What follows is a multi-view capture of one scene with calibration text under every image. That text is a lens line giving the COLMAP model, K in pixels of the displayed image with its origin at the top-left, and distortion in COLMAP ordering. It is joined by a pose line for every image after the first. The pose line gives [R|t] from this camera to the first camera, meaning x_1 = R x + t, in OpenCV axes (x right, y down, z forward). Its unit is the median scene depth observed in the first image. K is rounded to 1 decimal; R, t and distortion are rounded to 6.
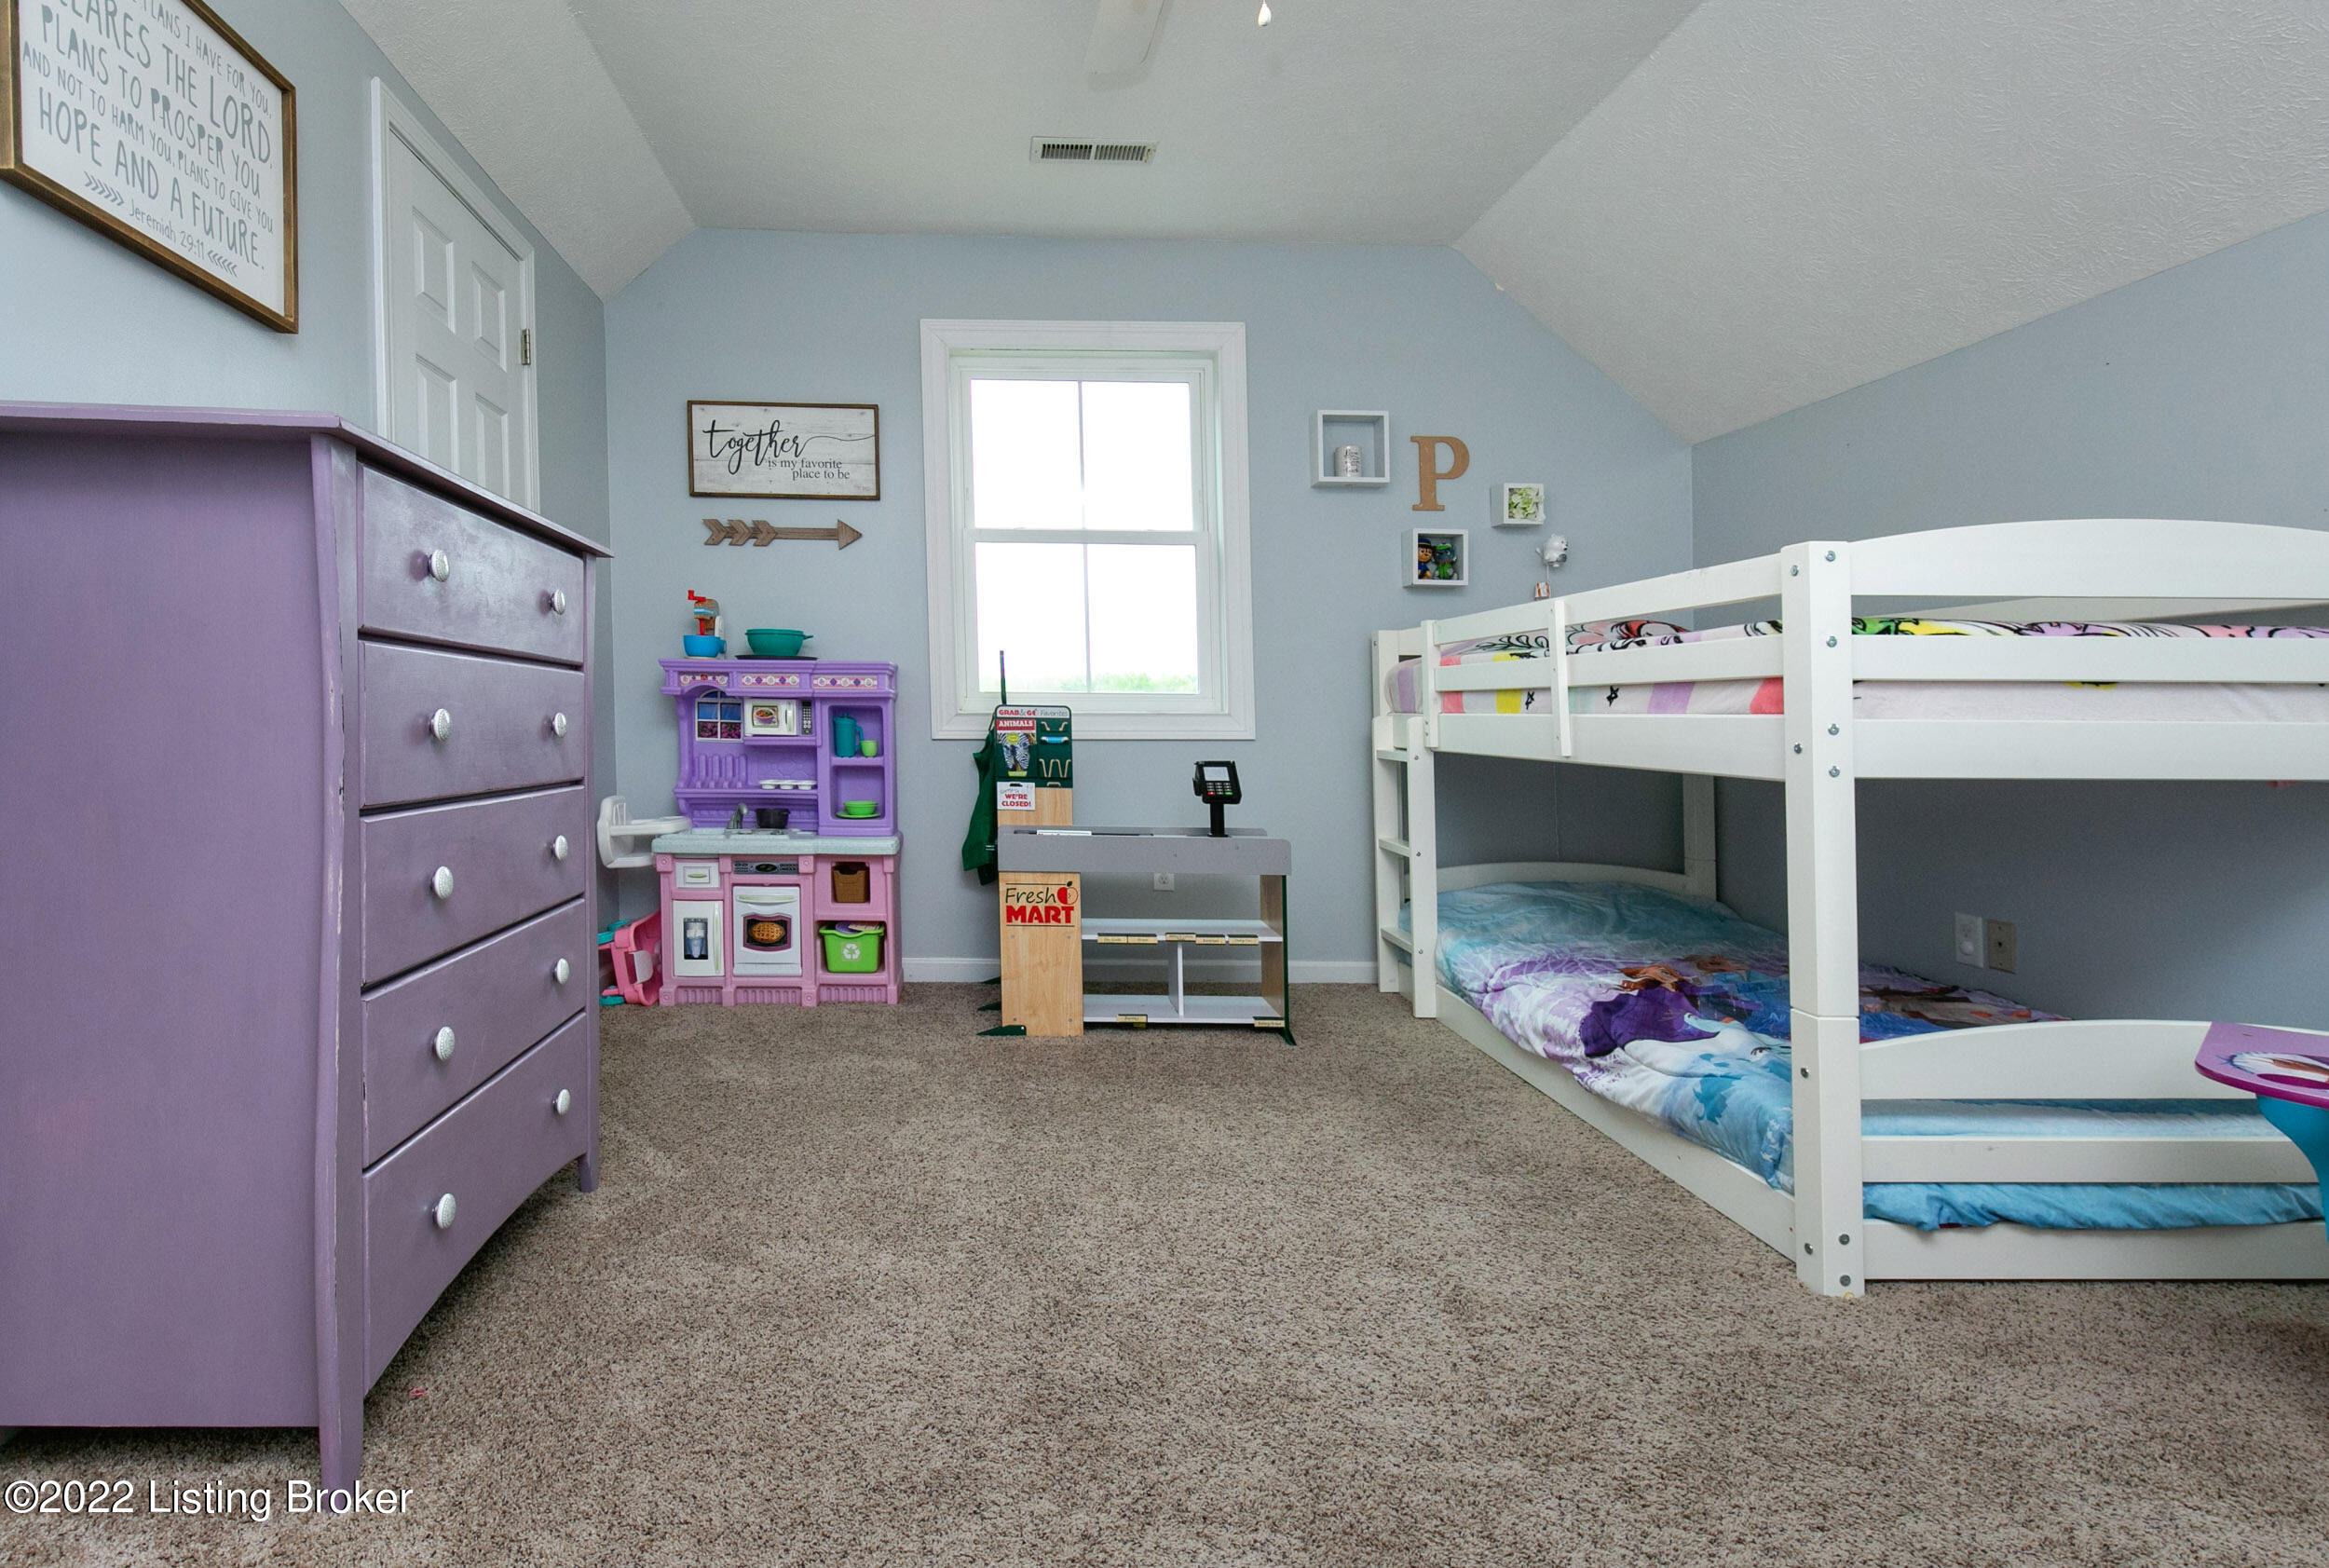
lens RADIAL K [[1228.7, 0, 1161.6], [0, 1228.7, 721.2], [0, 0, 1]] dist [0.019957, -0.001345]
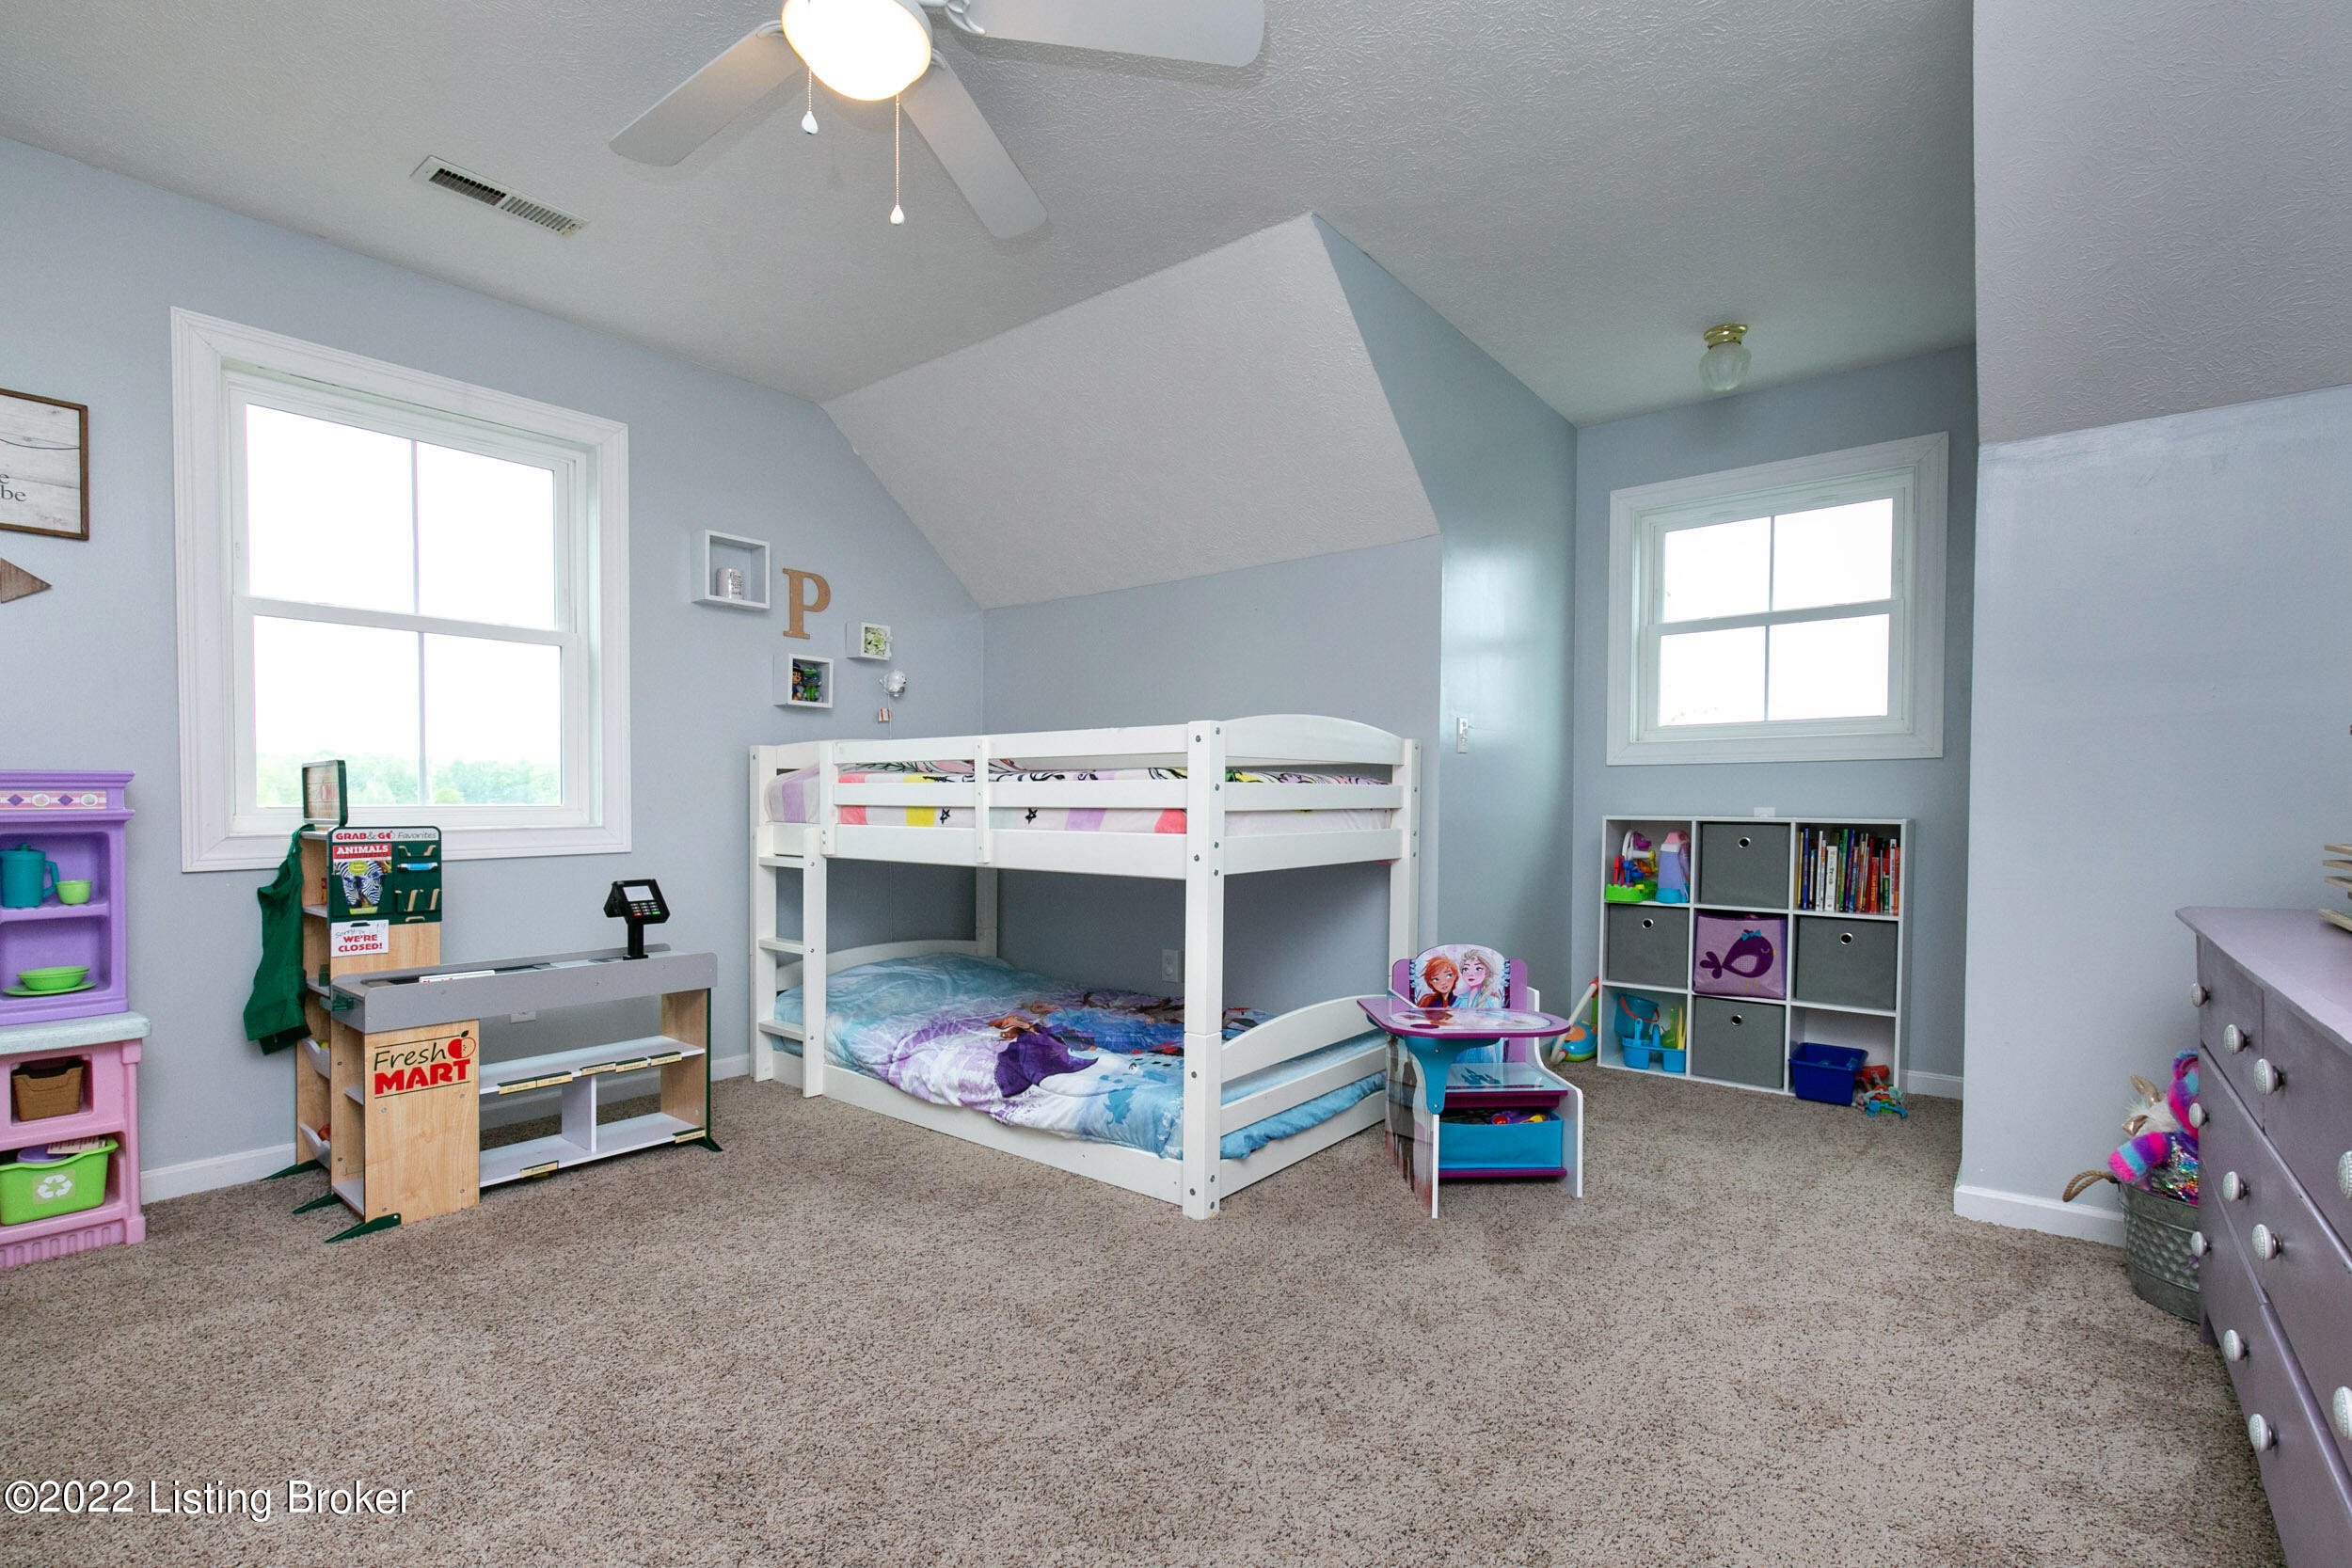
lens RADIAL K [[1072.6, 0, 1176.5], [0, 1072.6, 793.0], [0, 0, 1]] dist [0.015218, -0.001184]
pose [[0.647066, -0.004698, 0.762419, -0.329454], [-0.003602, 0.999951, 0.009218, -0.046055], [-0.762425, -0.008710, 0.647017, 0.125854]]
